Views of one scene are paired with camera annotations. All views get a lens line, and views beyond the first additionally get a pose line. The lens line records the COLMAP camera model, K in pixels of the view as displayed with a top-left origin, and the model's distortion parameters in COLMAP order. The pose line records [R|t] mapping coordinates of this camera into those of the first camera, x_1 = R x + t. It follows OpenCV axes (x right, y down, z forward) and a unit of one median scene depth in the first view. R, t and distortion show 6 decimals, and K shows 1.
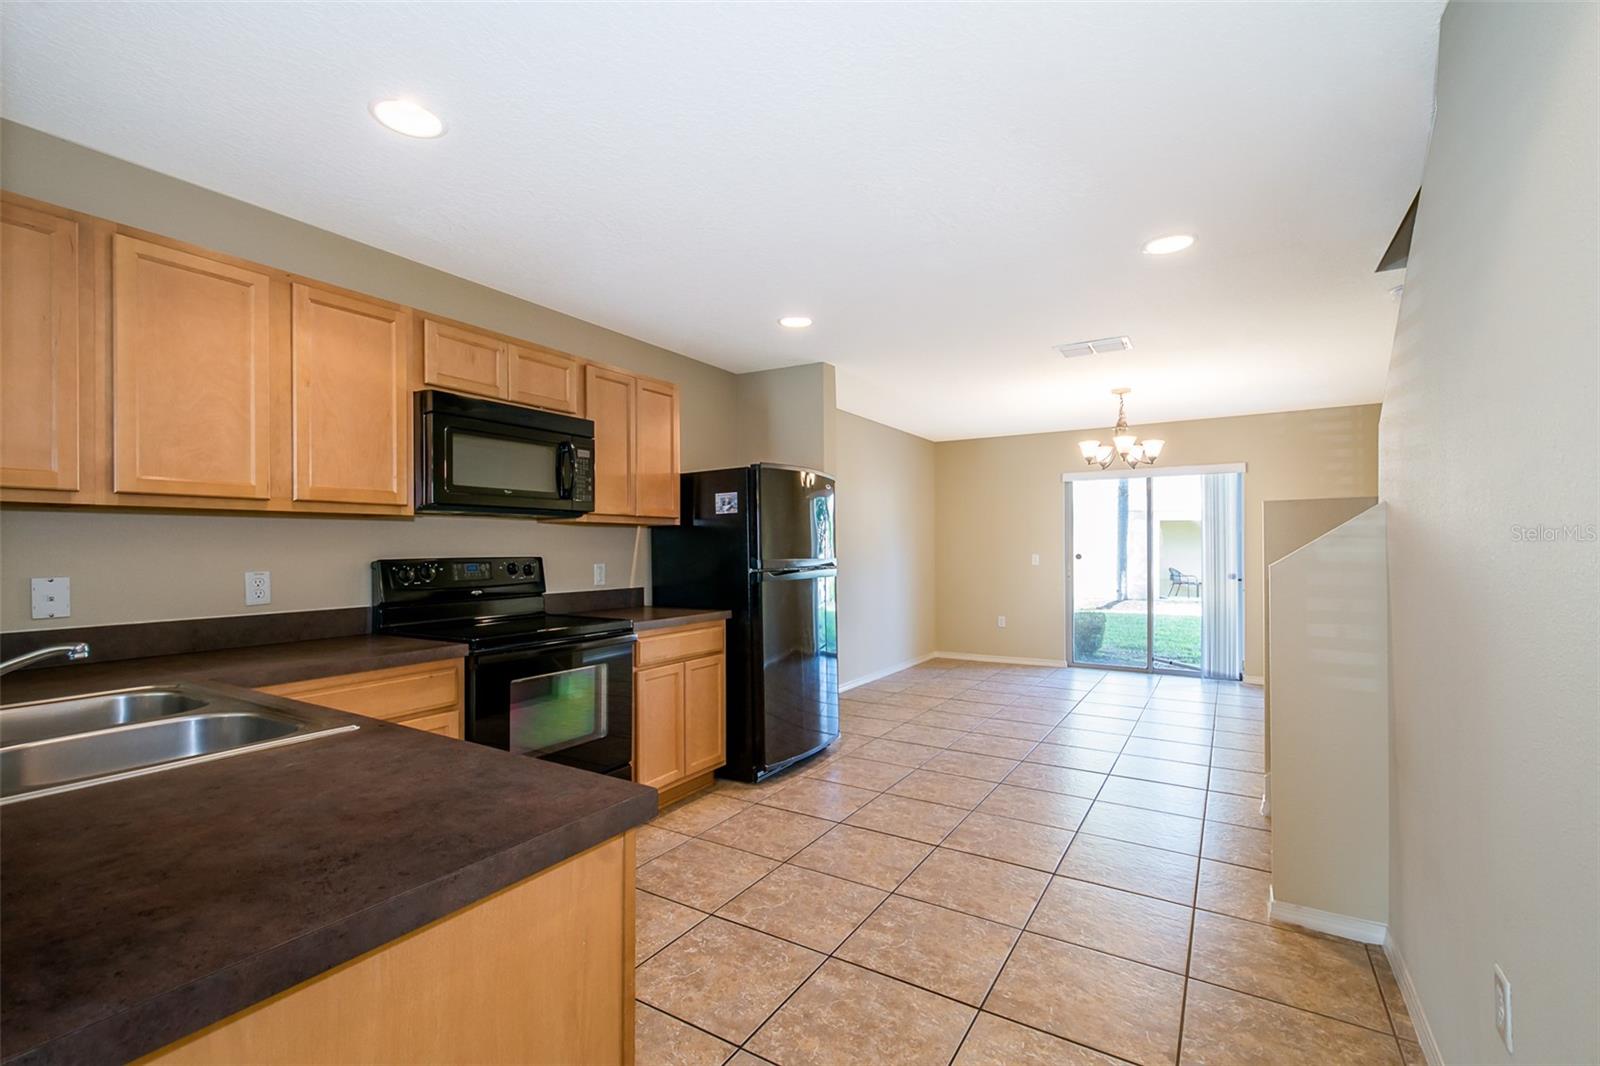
lens RADIAL K [[704.8, 0, 763.2], [0, 704.8, 545.1], [0, 0, 1]] dist [0.001897, 0.000055]
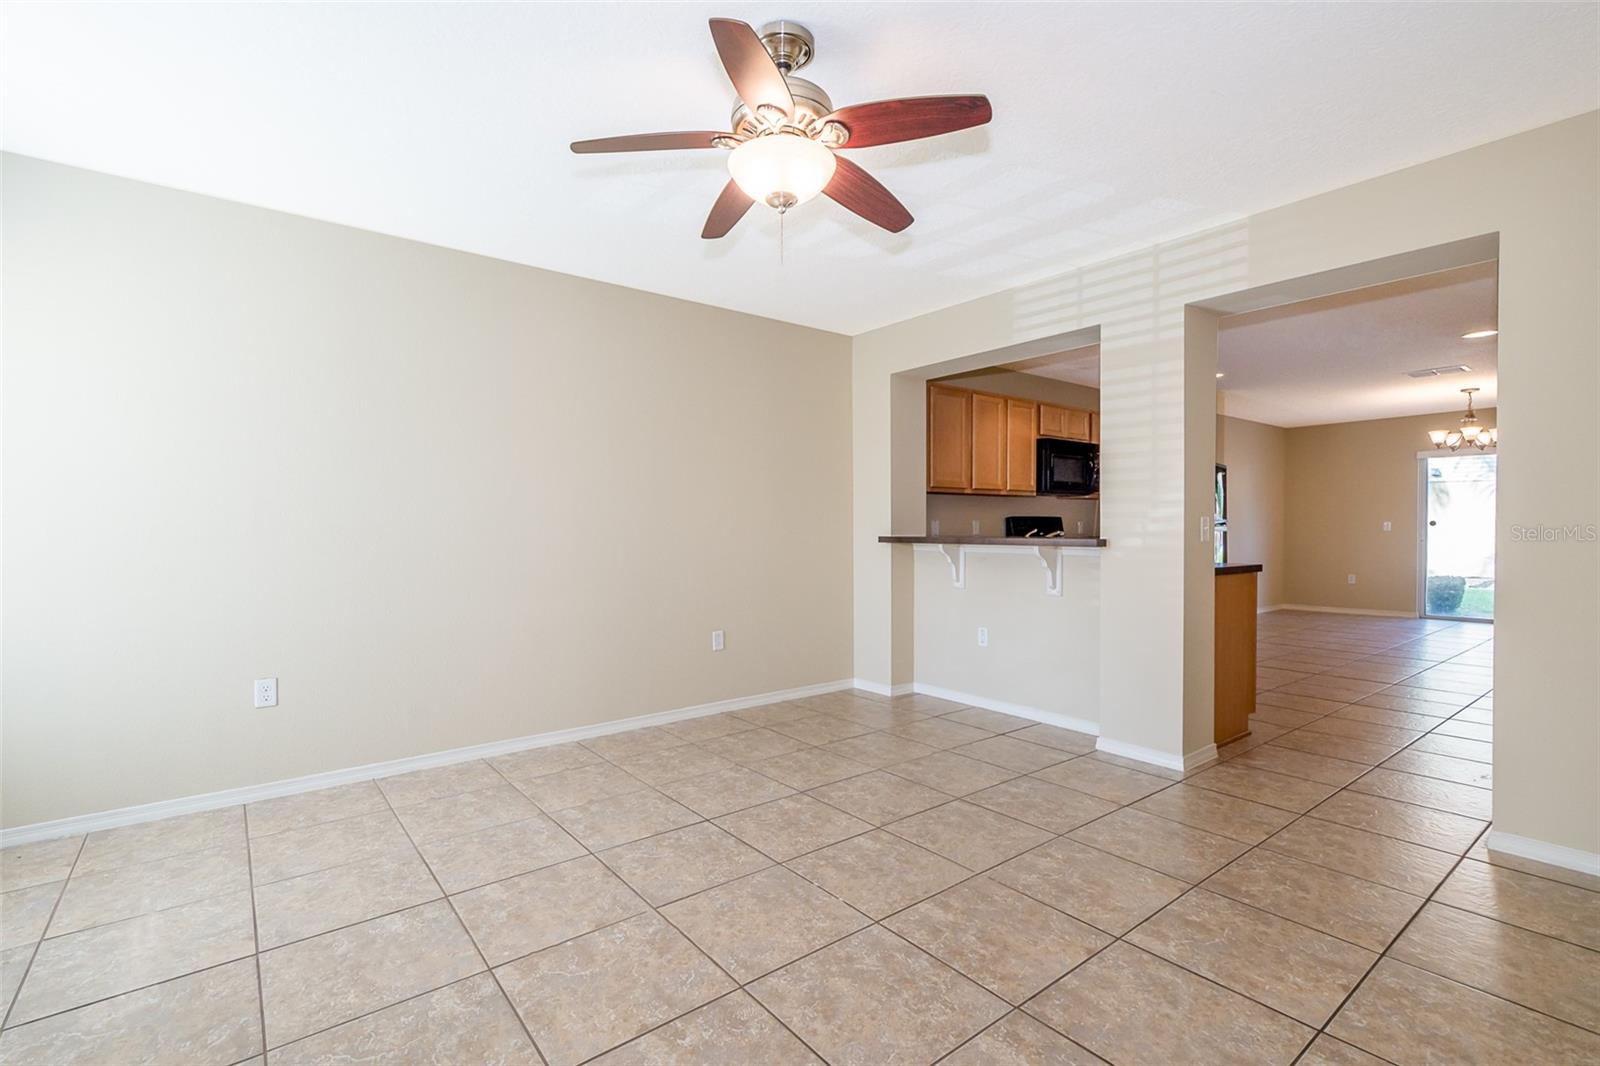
lens RADIAL K [[719.7, 0, 790.7], [0, 719.7, 538.2], [0, 0, 1]] dist [0.014208, 0.000008]
pose [[0.948196, 0.002230, -0.317678, -0.438255], [0.003163, 0.999860, 0.016457, 0.044470], [0.317670, -0.016610, 0.948056, -1.183240]]
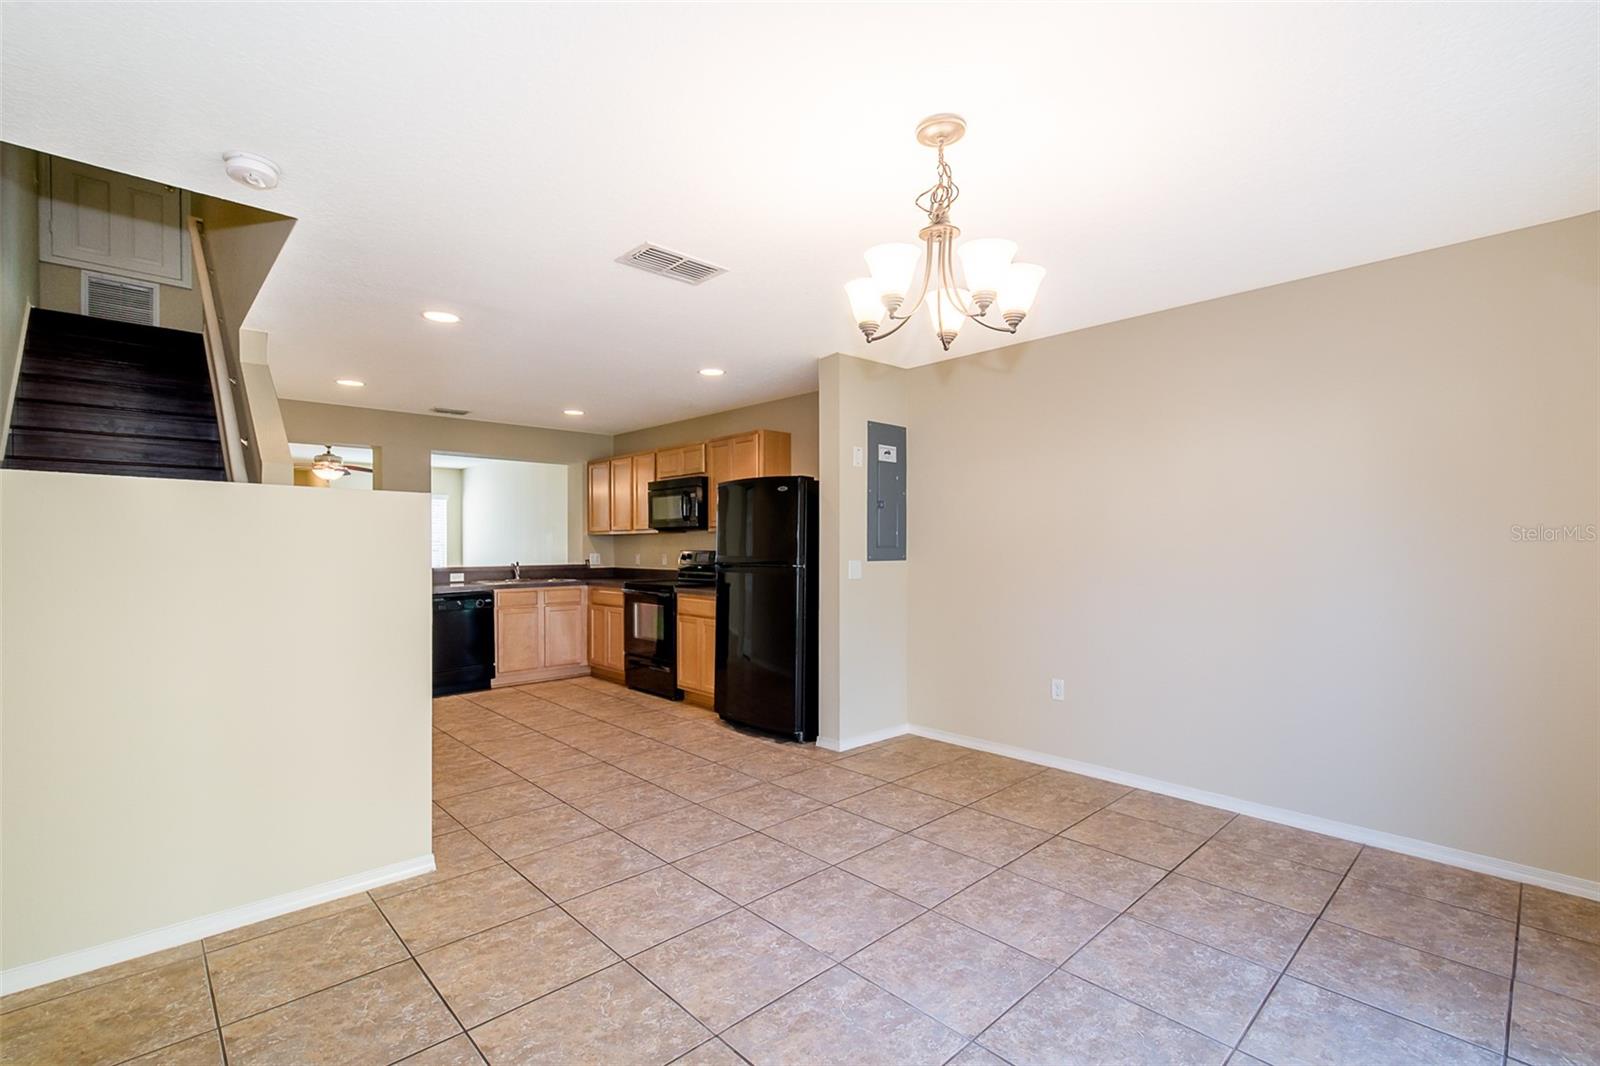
lens RADIAL K [[702.0, 0, 809.9], [0, 702.0, 546.3], [0, 0, 1]] dist [0.001959, -0.000218]
pose [[-0.217165, 0.004491, -0.976124, 1.546423], [0.005276, 0.999980, 0.003427, -0.000103], [0.976121, -0.004406, -0.217185, 1.774185]]
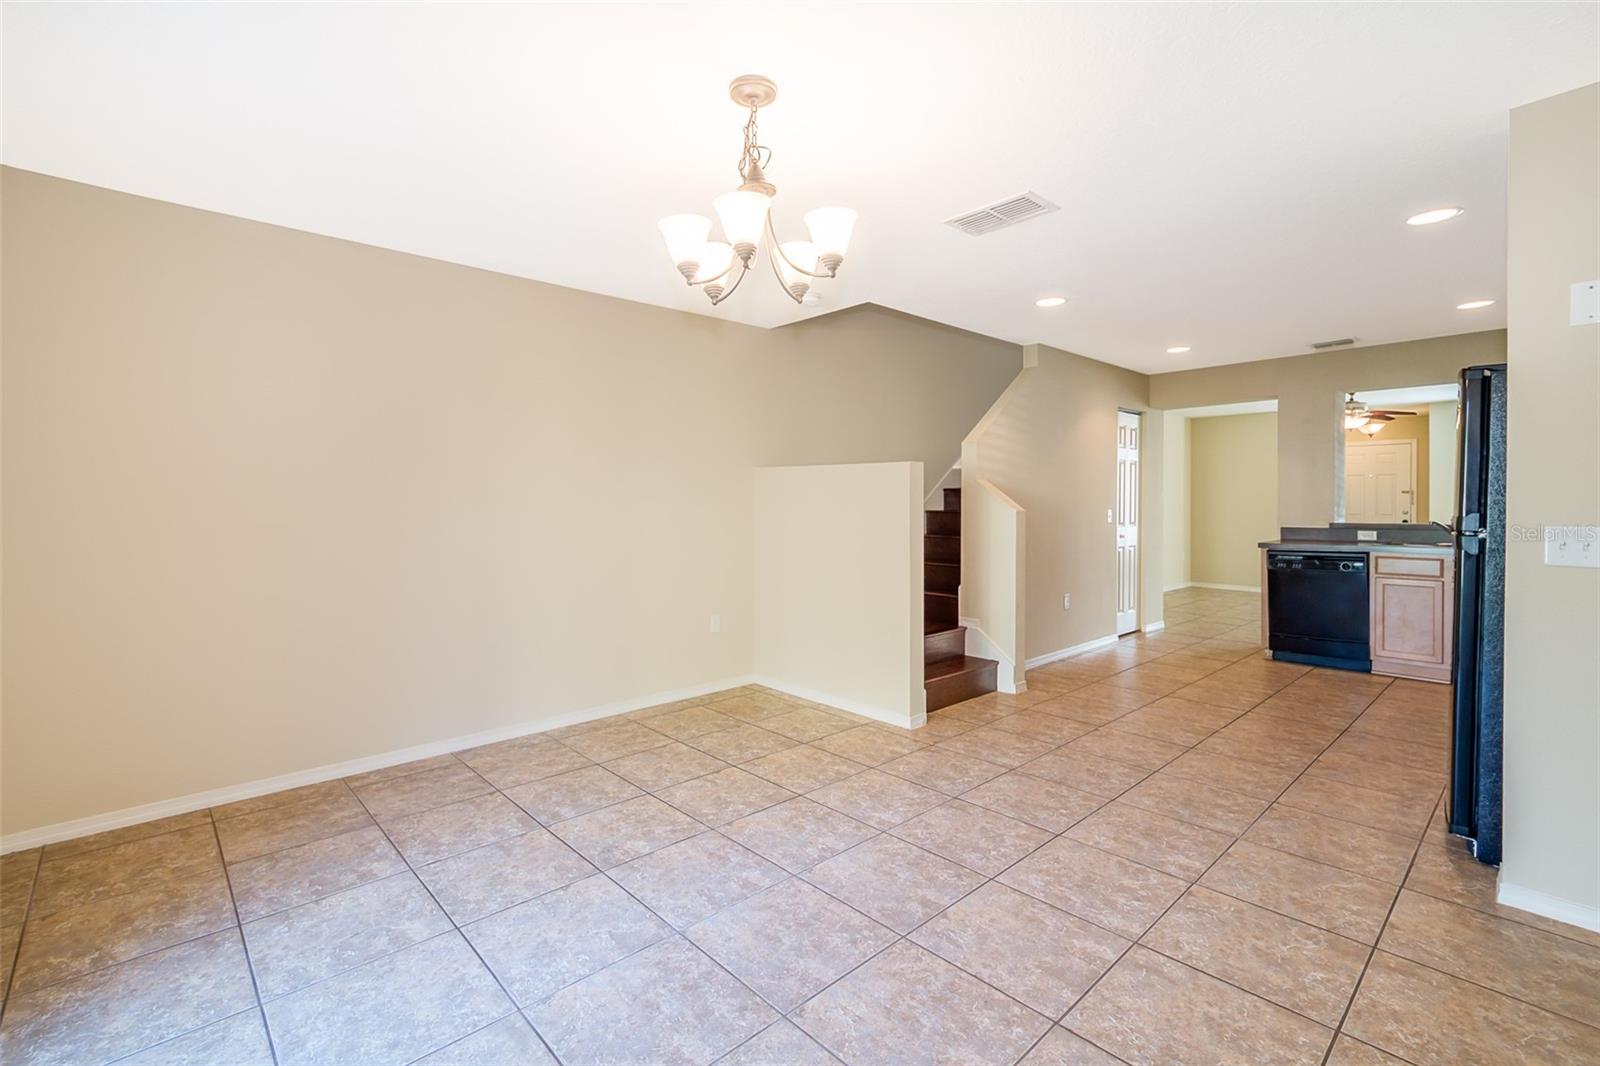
lens RADIAL K [[717.2, 0, 785.1], [0, 717.2, 509.4], [0, 0, 1]] dist [-0.000711, -0.000132]
pose [[-0.971372, 0.001636, 0.237557, 0.697193], [0.003901, 0.999951, 0.009065, 0.006019], [-0.237531, 0.009733, -0.971331, 2.404579]]
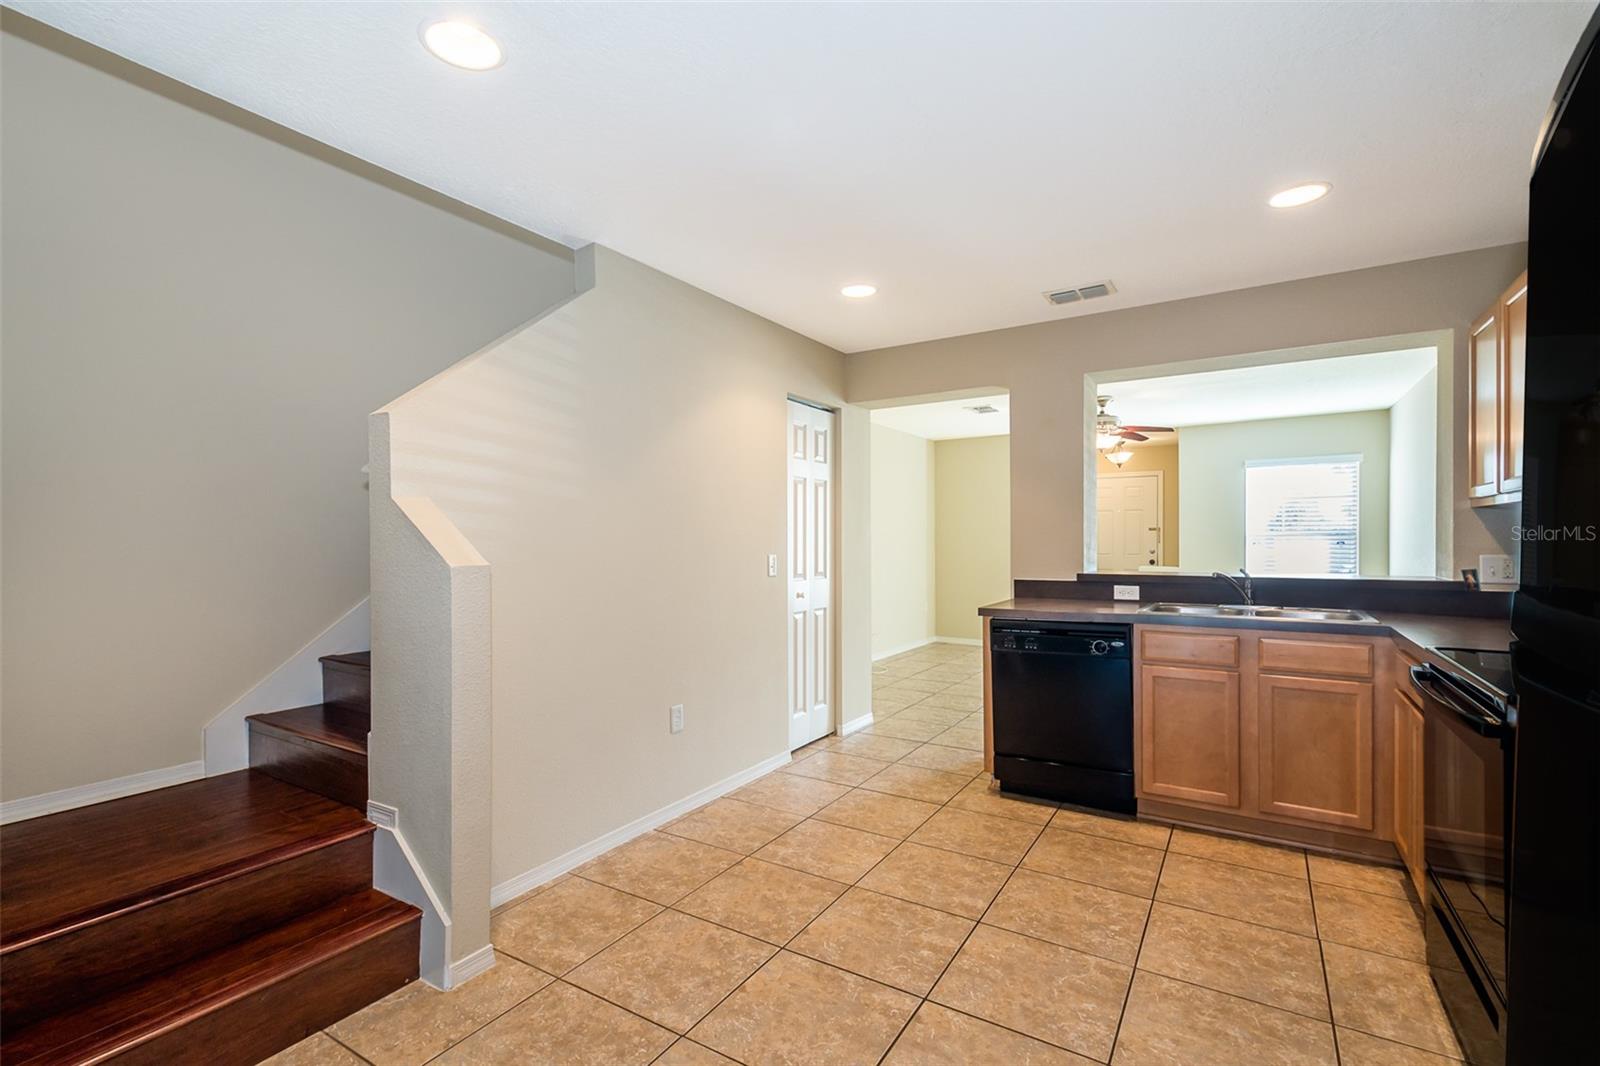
lens RADIAL K [[728.5, 0, 774.4], [0, 728.5, 545.0], [0, 0, 1]] dist [0.013502, -0.000924]
pose [[-0.999912, 0.006850, -0.011362, 0.293079], [0.006775, 0.999955, 0.006662, 0.002374], [0.011407, 0.006584, -0.999913, 1.493544]]
